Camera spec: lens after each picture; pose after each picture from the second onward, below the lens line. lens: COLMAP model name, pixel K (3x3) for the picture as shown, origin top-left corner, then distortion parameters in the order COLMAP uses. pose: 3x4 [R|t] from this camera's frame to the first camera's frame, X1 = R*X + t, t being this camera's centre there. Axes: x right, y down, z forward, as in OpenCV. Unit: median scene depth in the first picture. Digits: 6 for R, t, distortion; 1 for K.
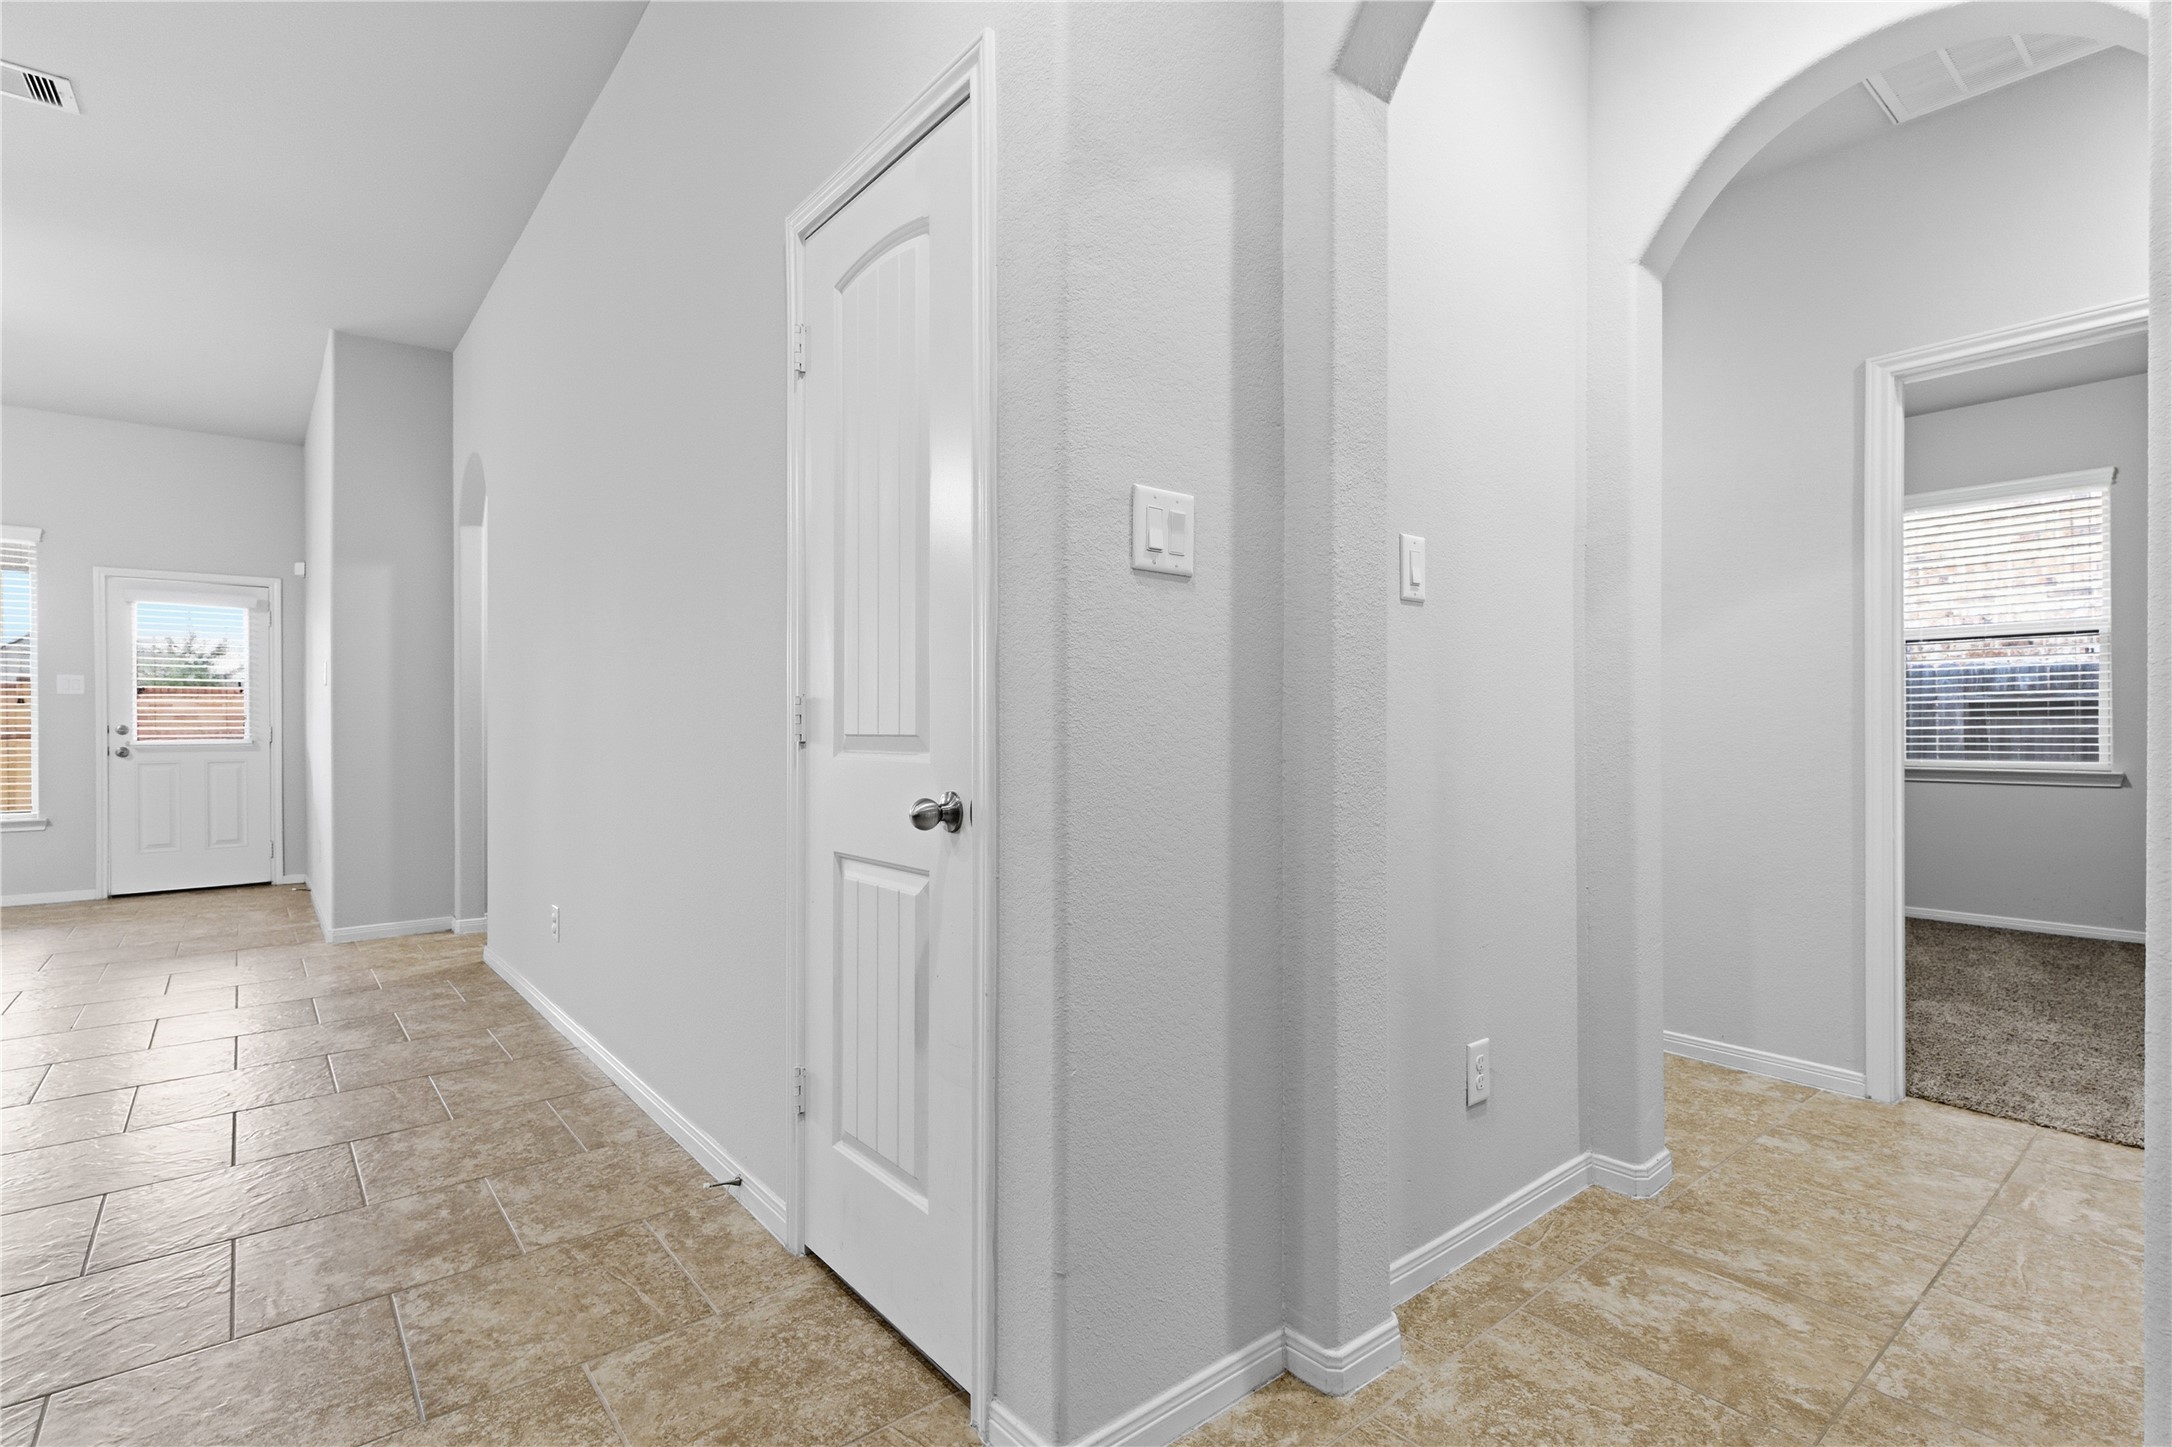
lens RADIAL K [[1030.6, 0, 1076.3], [0, 1030.6, 726.9], [0, 0, 1]] dist [-0.000814, -0.000077]
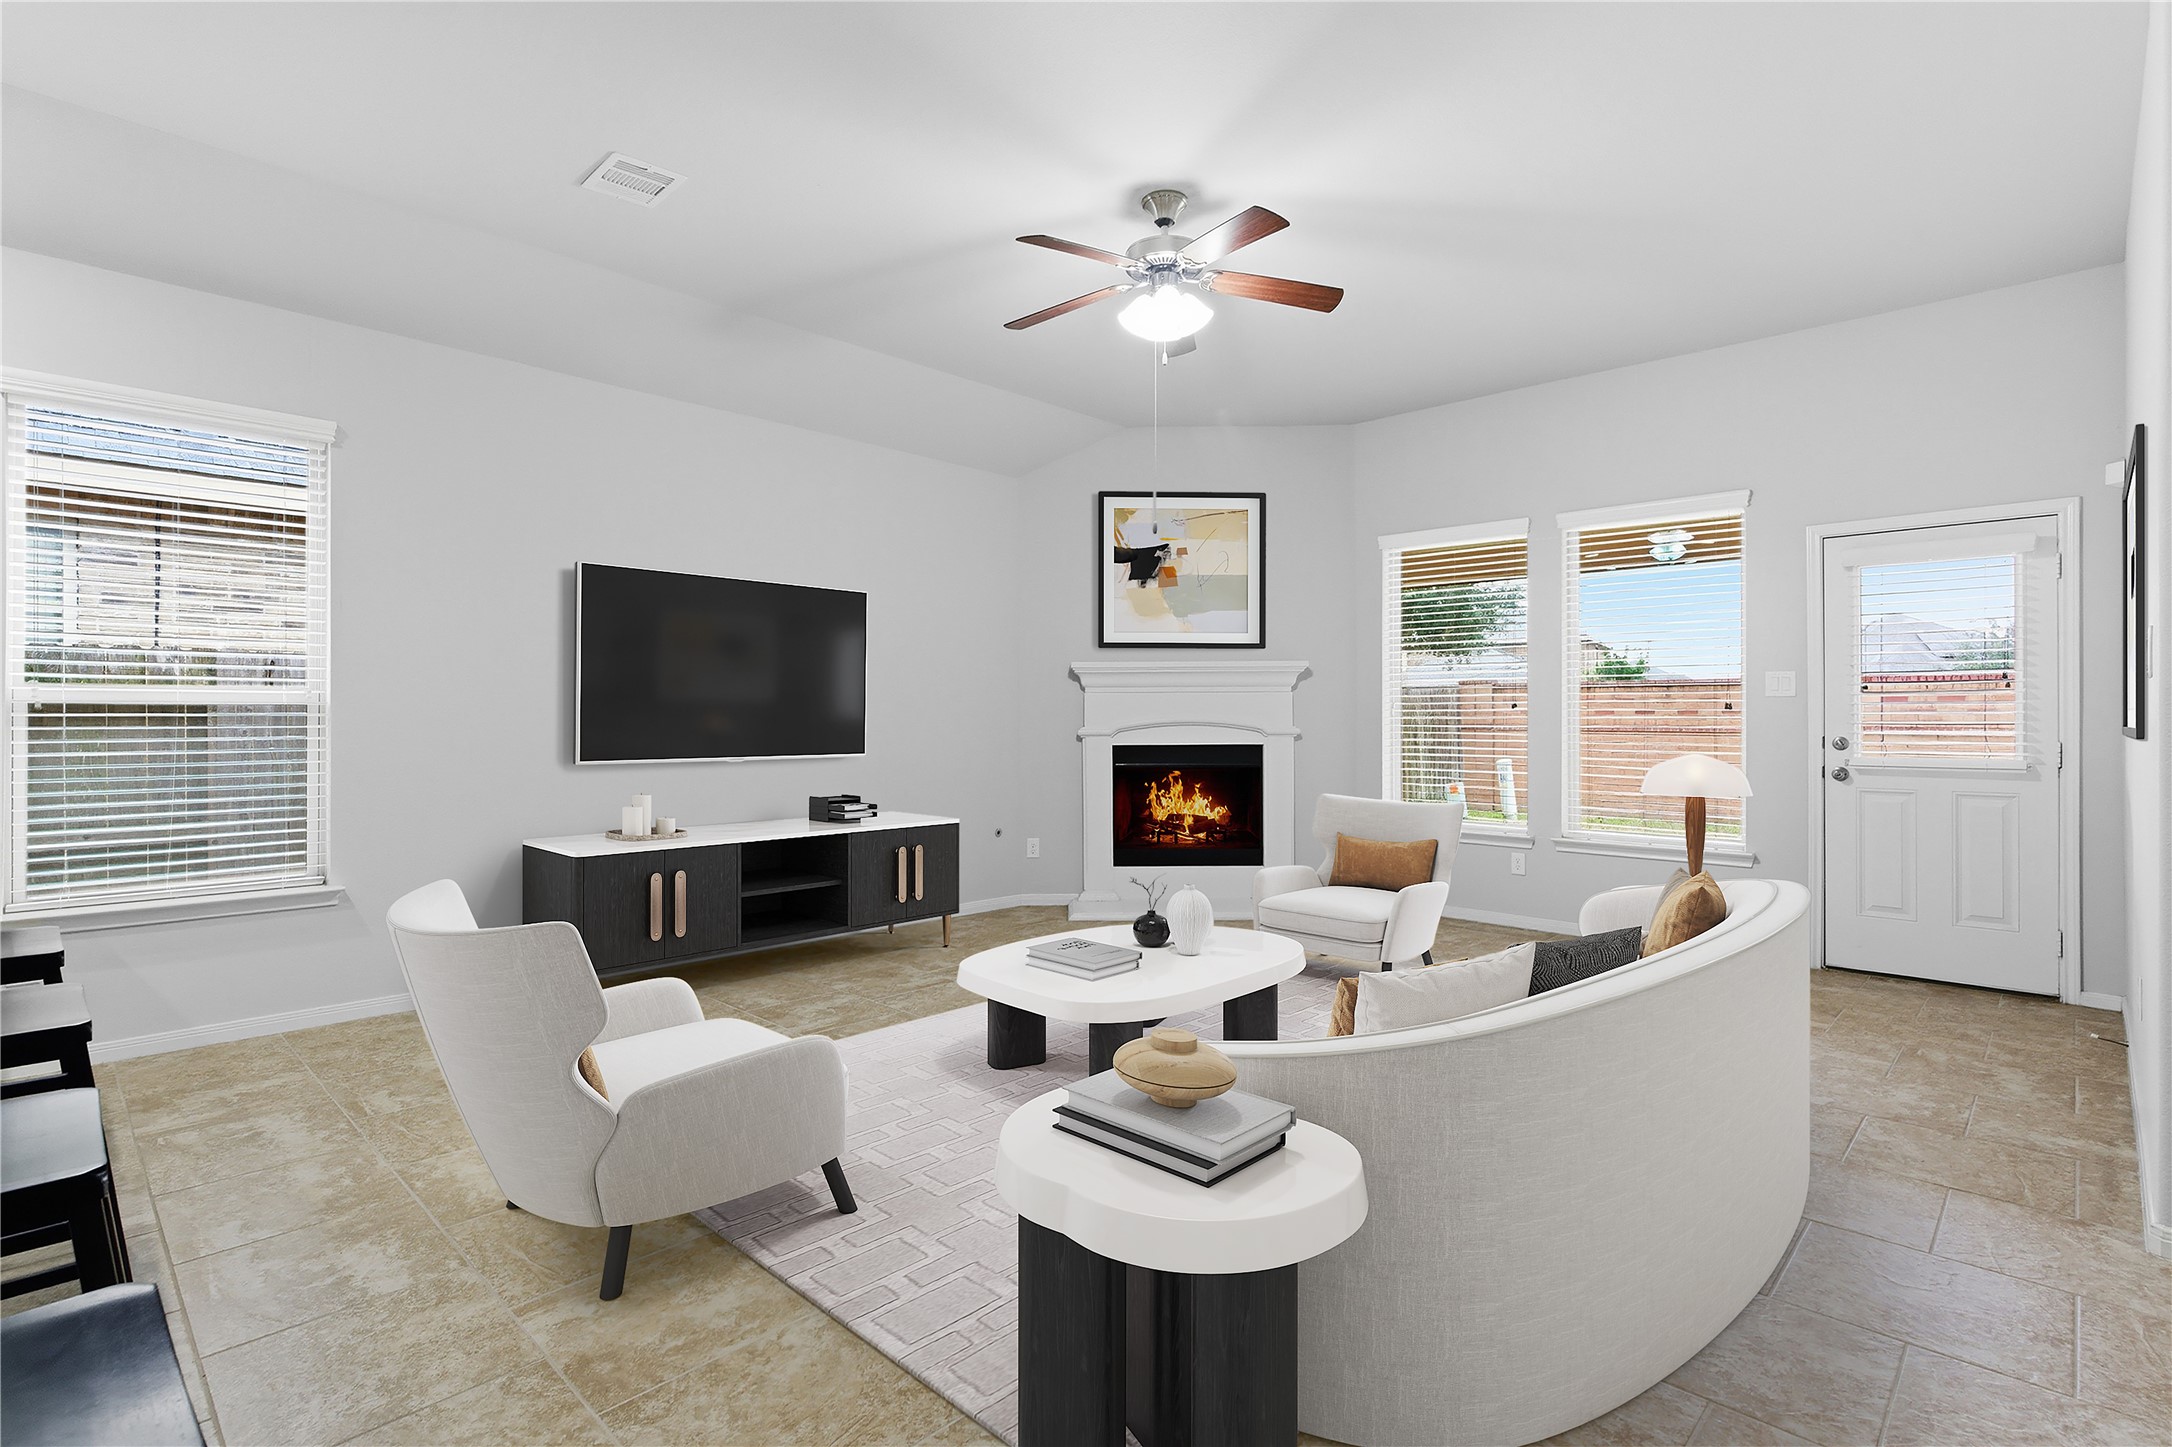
lens RADIAL K [[1008.6, 0, 1095.3], [0, 1008.6, 721.4], [0, 0, 1]] dist [0.013297, -0.012847]
pose [[0.124379, 0.002102, -0.992233, -0.278386], [-0.000806, 0.999998, 0.002017, -0.013782], [0.992234, 0.000549, 0.124381, 0.384725]]
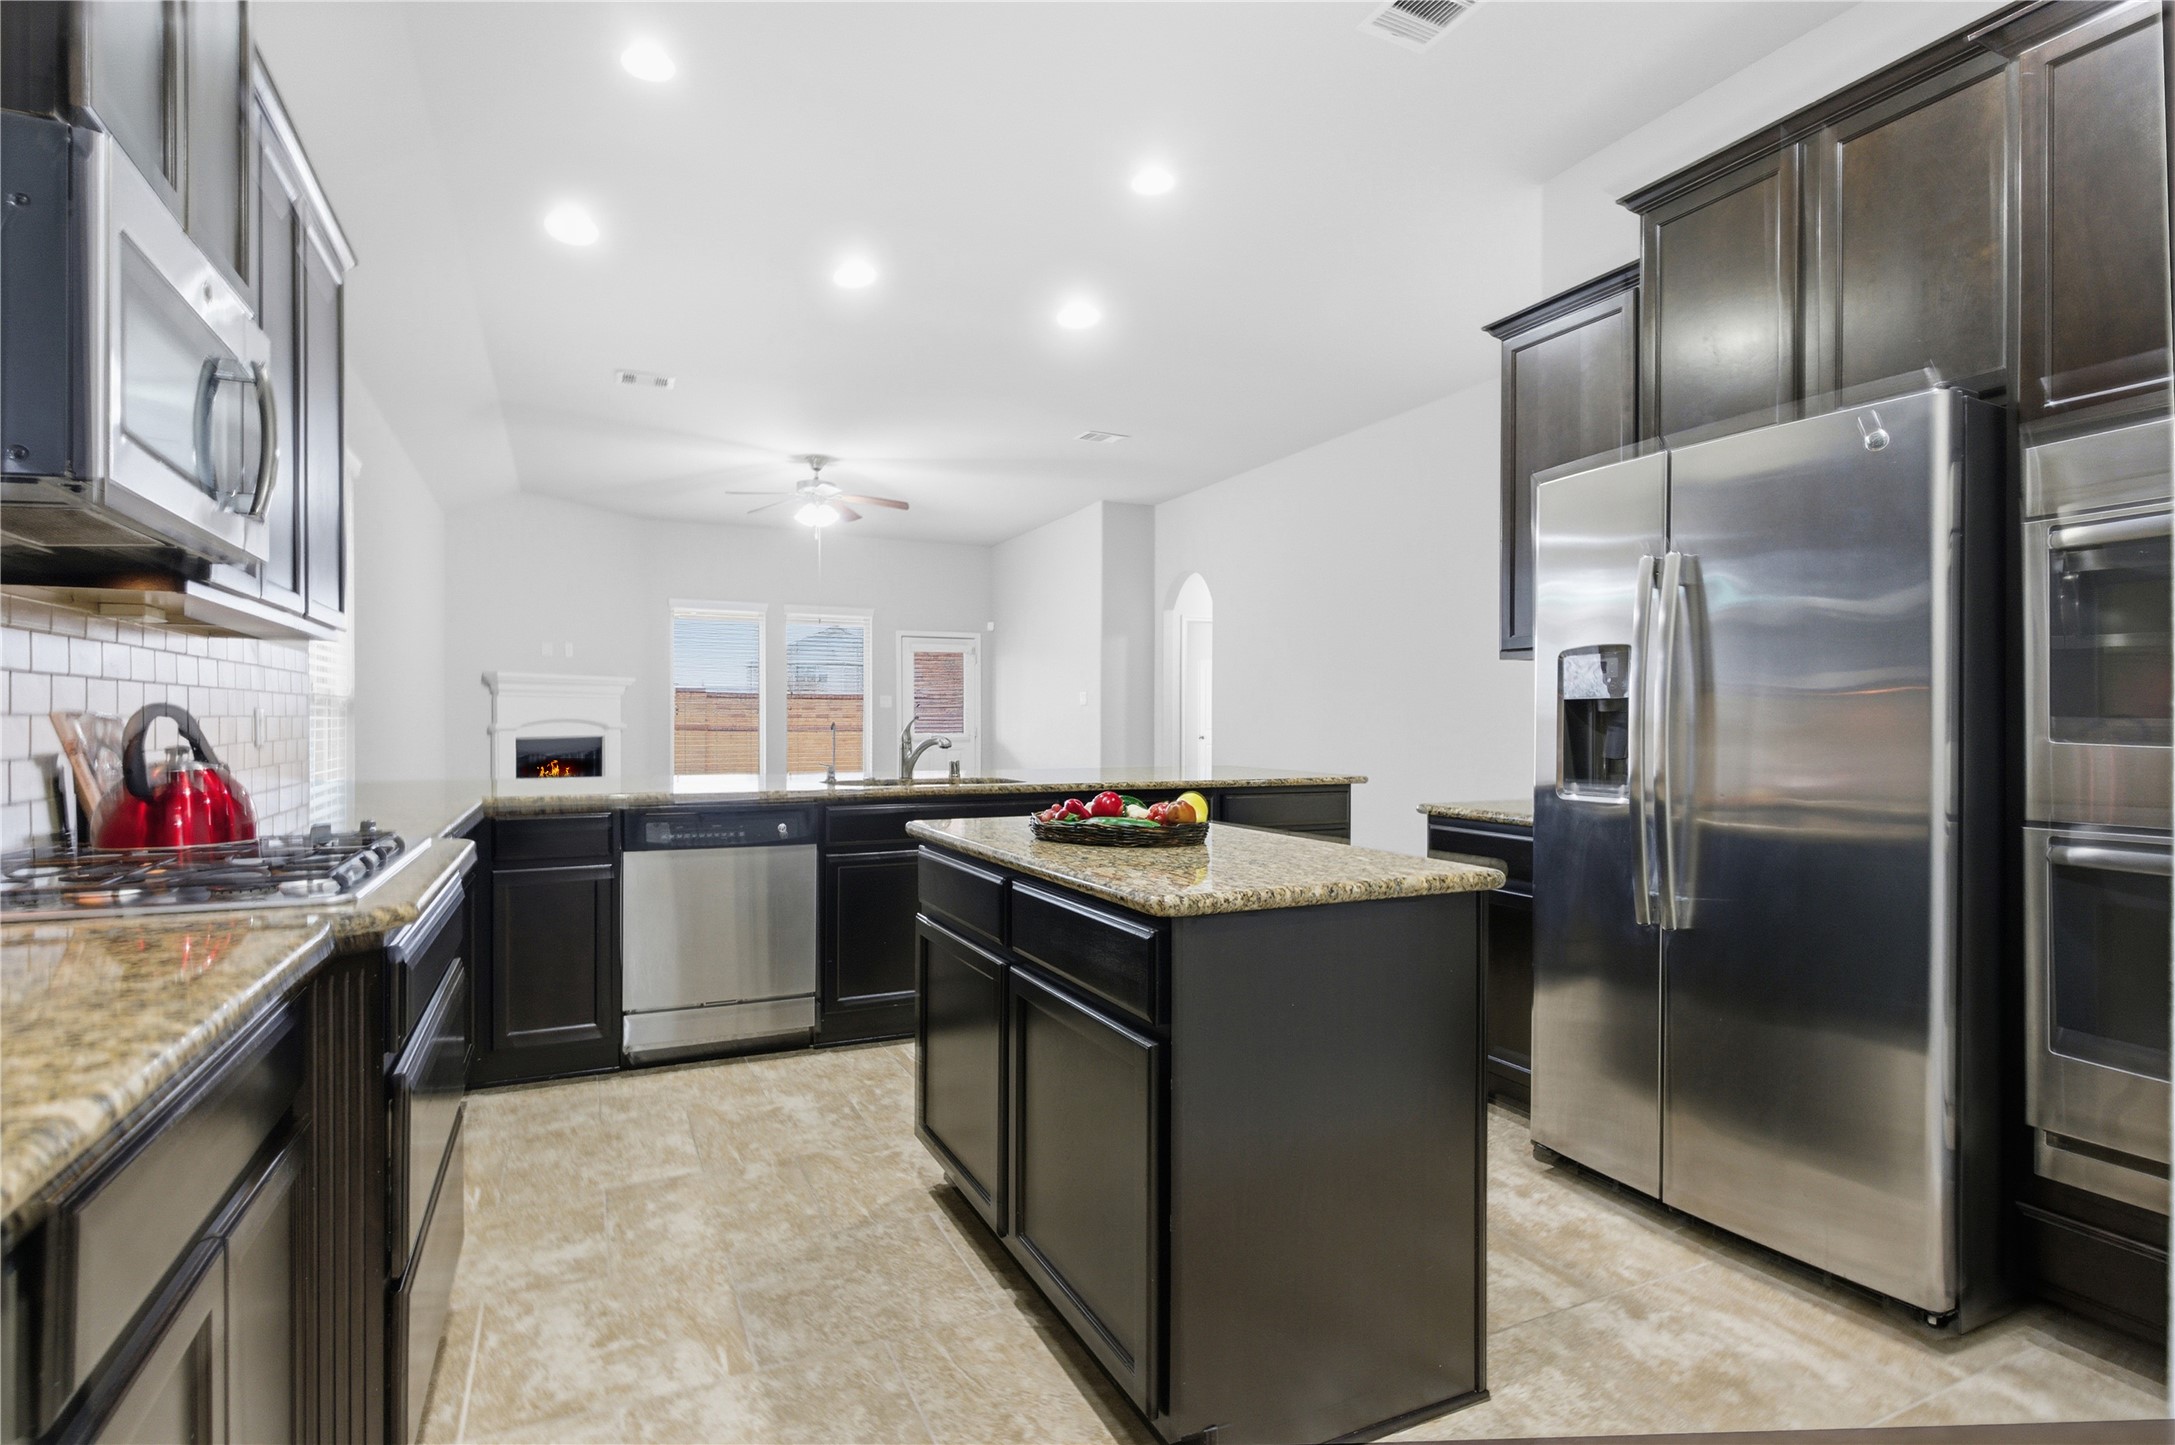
lens RADIAL K [[1061.7, 0, 1087.5], [0, 1061.7, 722.5], [0, 0, 1]] dist [-0.000692, 0.000361]
pose [[0.973206, 0.009565, -0.229736, -0.266861], [-0.010264, 0.999946, -0.001850, -0.009251], [0.229706, 0.004158, 0.973251, -0.587807]]
